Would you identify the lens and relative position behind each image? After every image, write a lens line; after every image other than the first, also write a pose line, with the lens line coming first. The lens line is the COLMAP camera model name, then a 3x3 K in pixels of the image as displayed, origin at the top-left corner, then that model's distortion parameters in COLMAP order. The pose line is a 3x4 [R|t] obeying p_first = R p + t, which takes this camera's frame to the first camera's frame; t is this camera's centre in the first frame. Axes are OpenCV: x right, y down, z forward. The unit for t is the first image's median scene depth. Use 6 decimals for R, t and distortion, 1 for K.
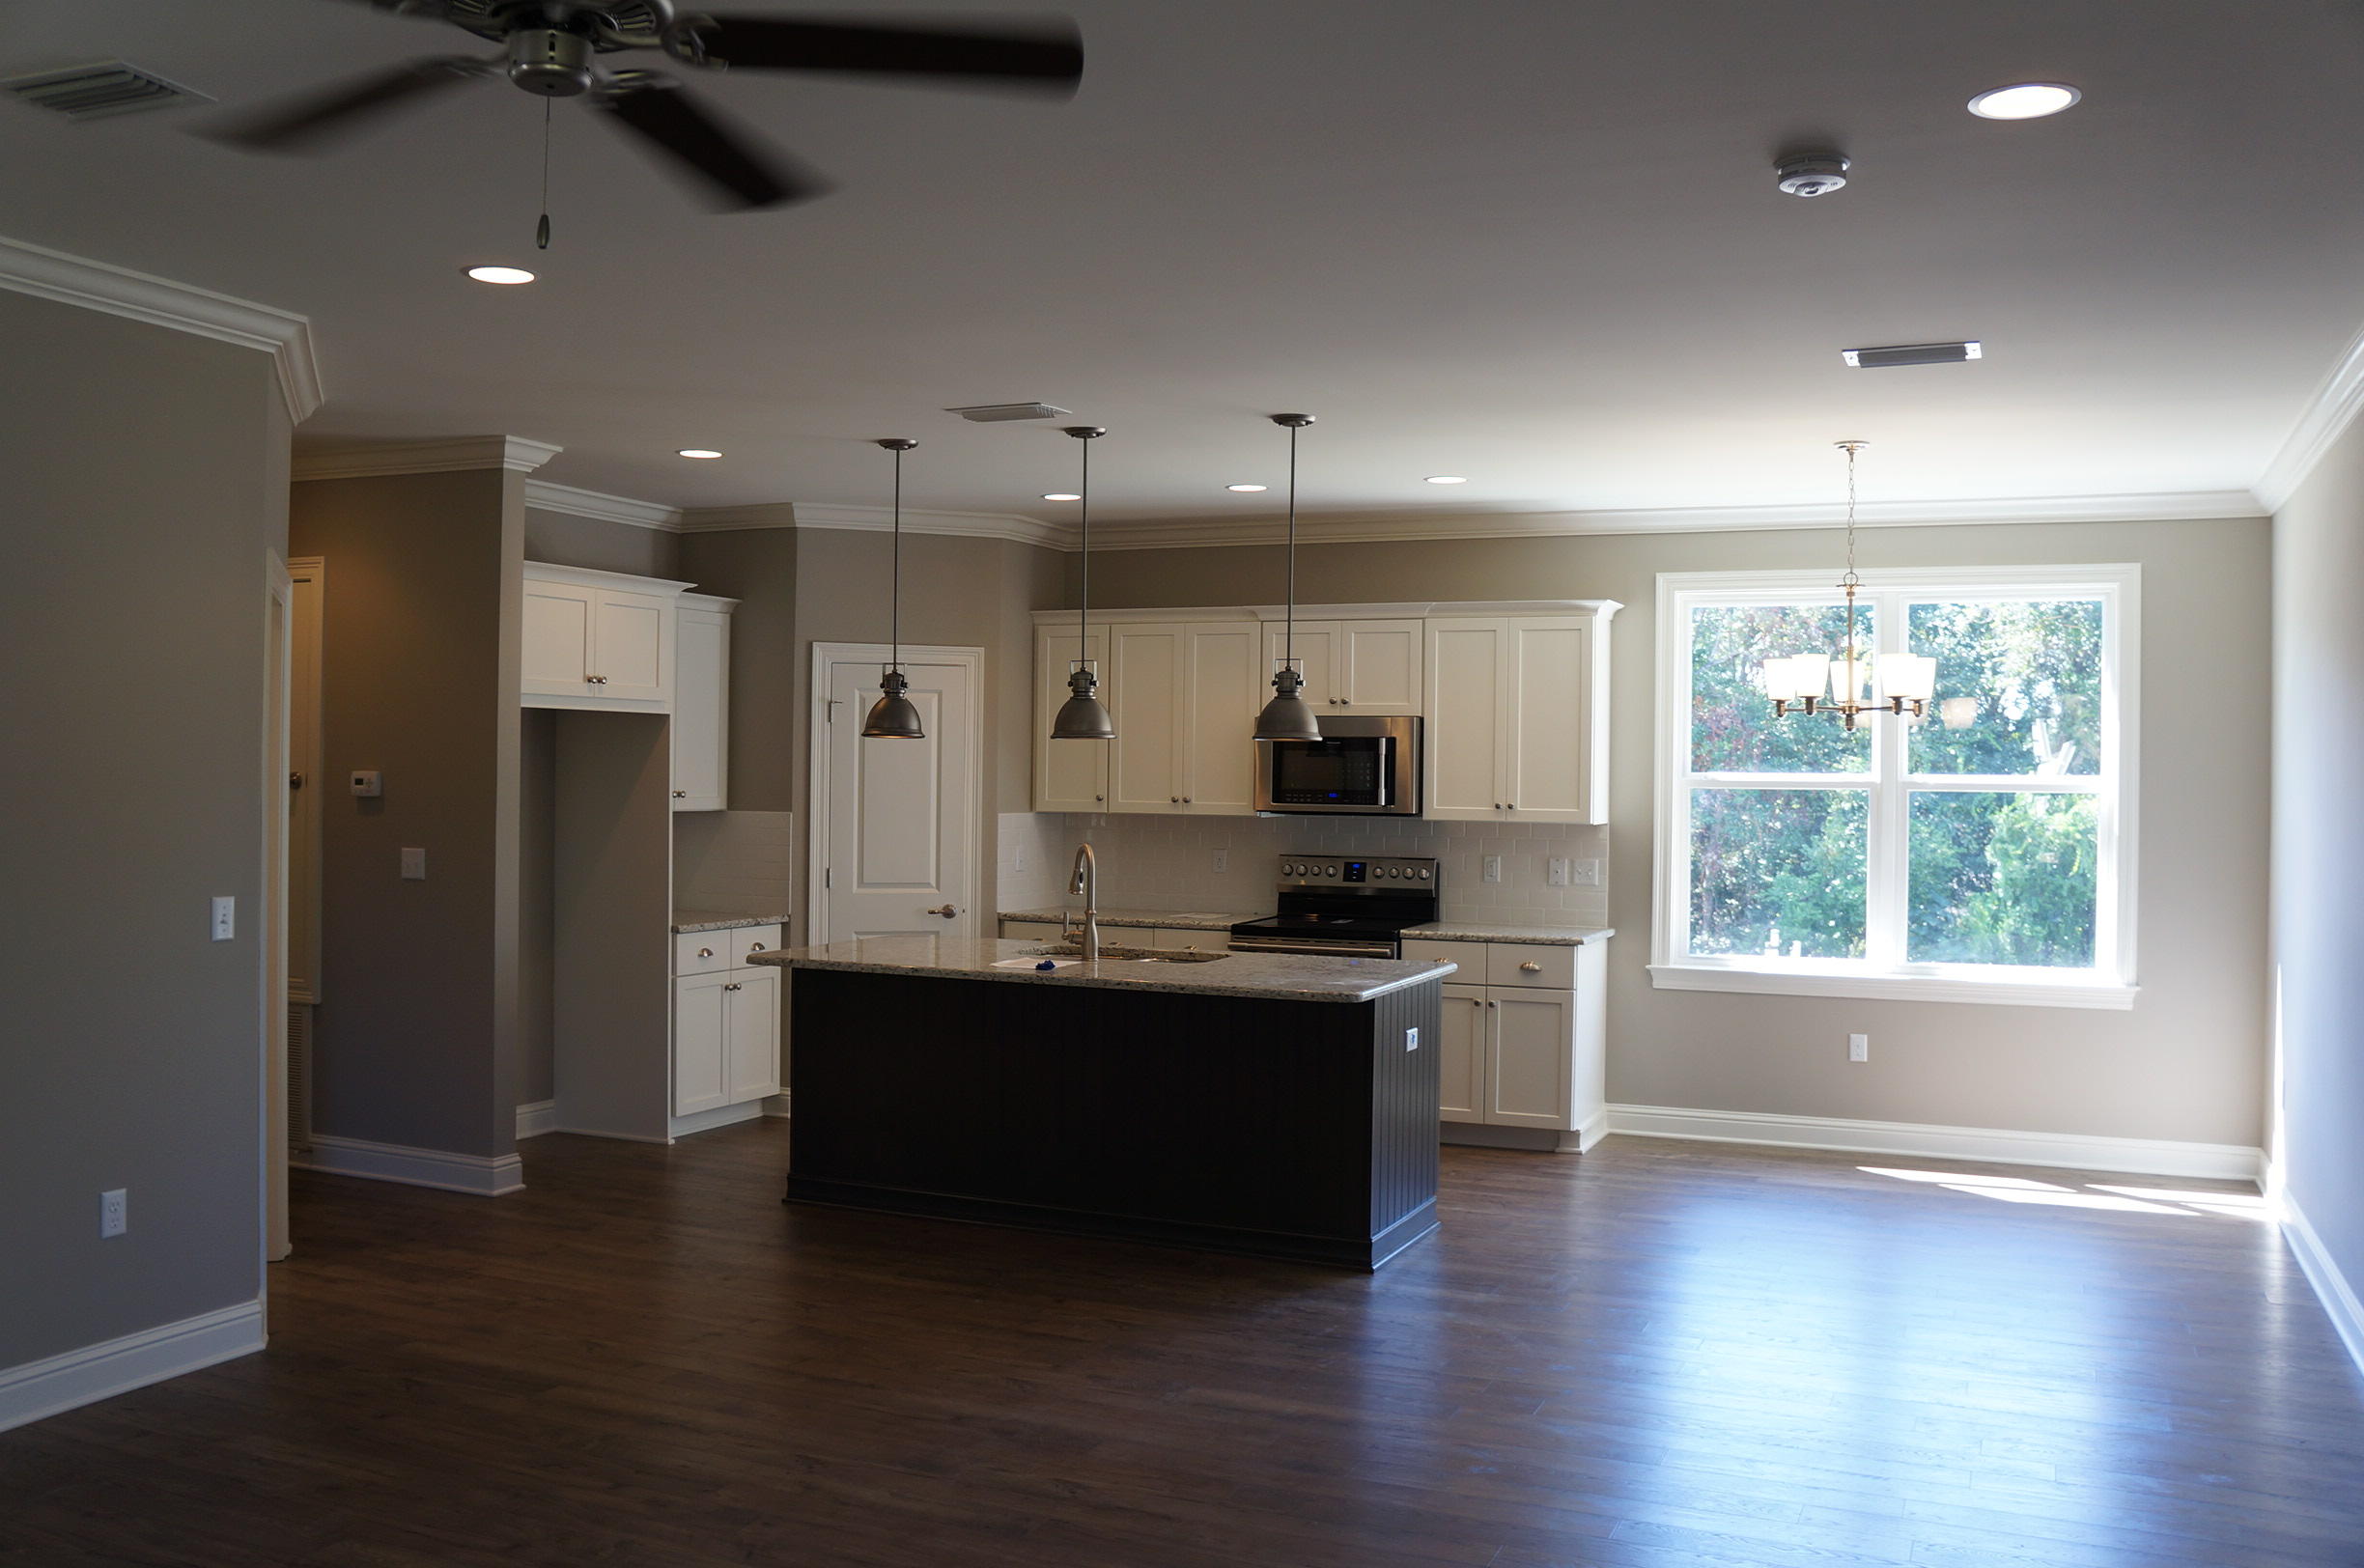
lens RADIAL K [[2014.6, 0, 1174.4], [0, 2014.6, 763.1], [0, 0, 1]] dist [-0.155957, 0.145981]
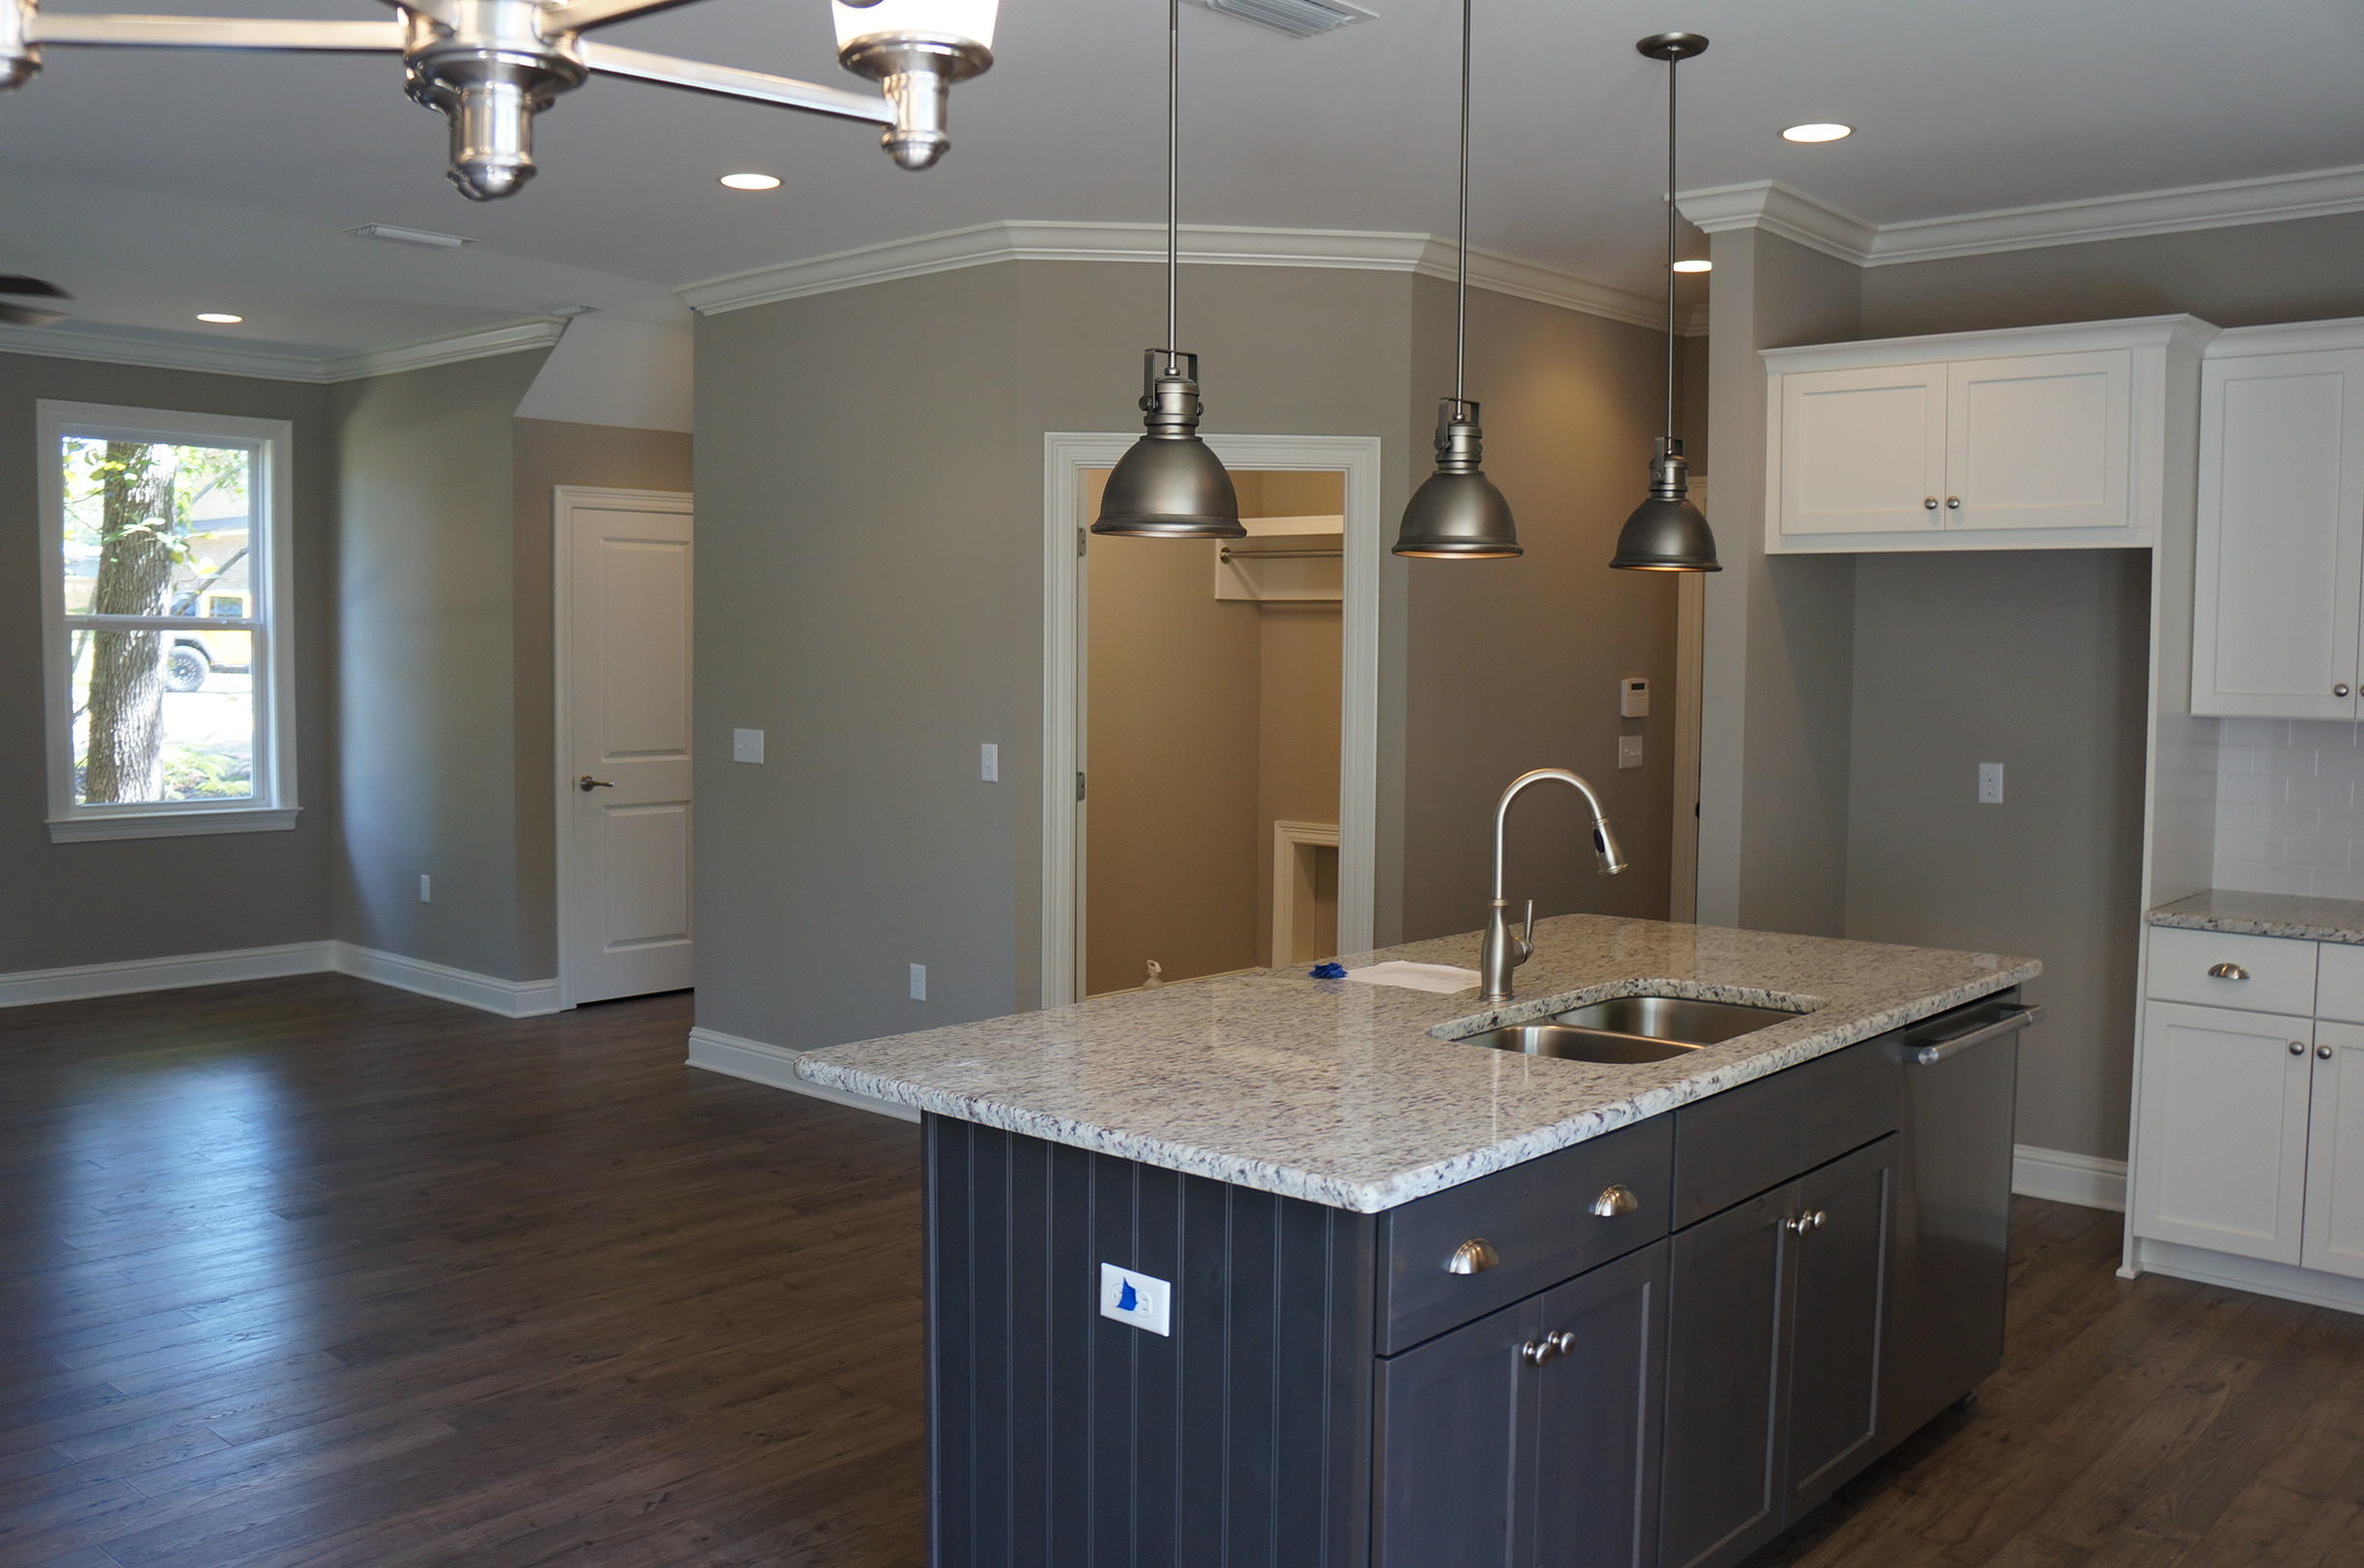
lens RADIAL K [[2014.6, 0, 1174.4], [0, 2014.6, 763.1], [0, 0, 1]] dist [-0.155957, 0.145981]
pose [[-0.305072, 0.035742, -0.951658, 0.610914], [-0.011071, 0.999095, 0.041073, 0.029443], [0.952265, 0.023066, -0.304400, 1.457858]]
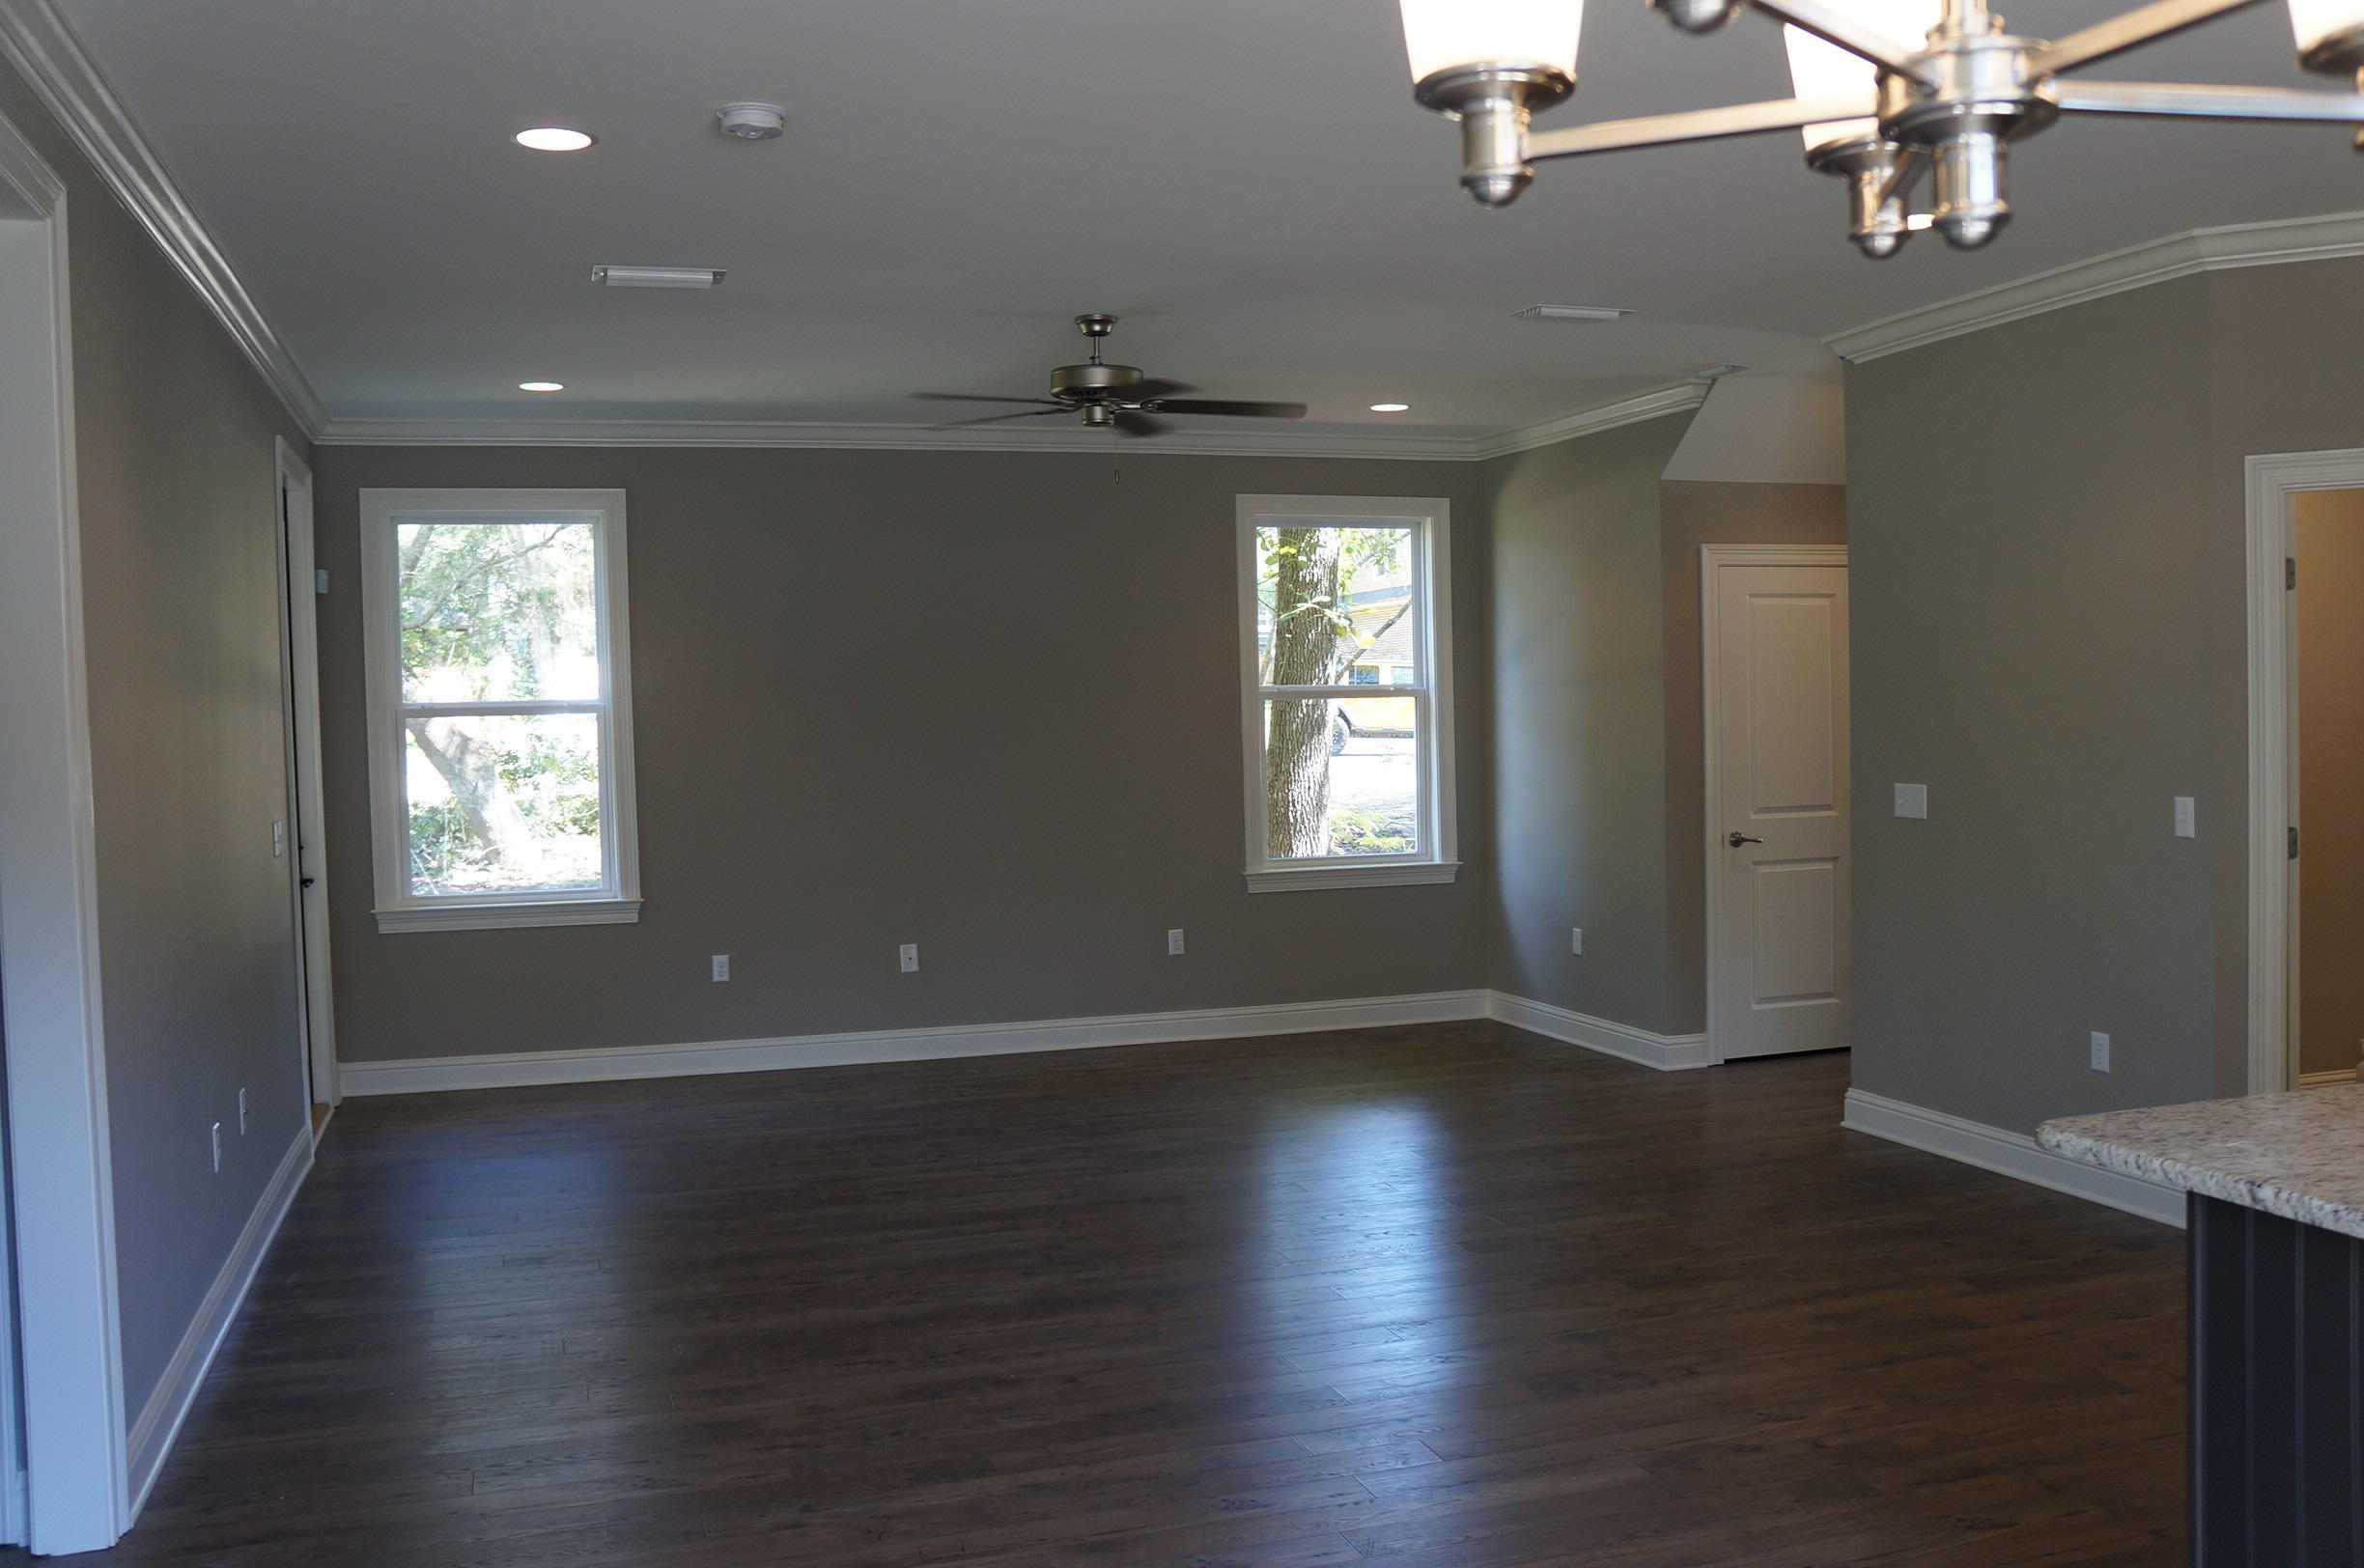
lens RADIAL K [[2014.6, 0, 1174.4], [0, 2014.6, 763.1], [0, 0, 1]] dist [-0.155957, 0.145981]
pose [[-0.750586, 0.017617, -0.660538, 0.631210], [0.012634, 0.999844, 0.012310, 0.029585], [0.660652, 0.000895, -0.750691, 1.428255]]
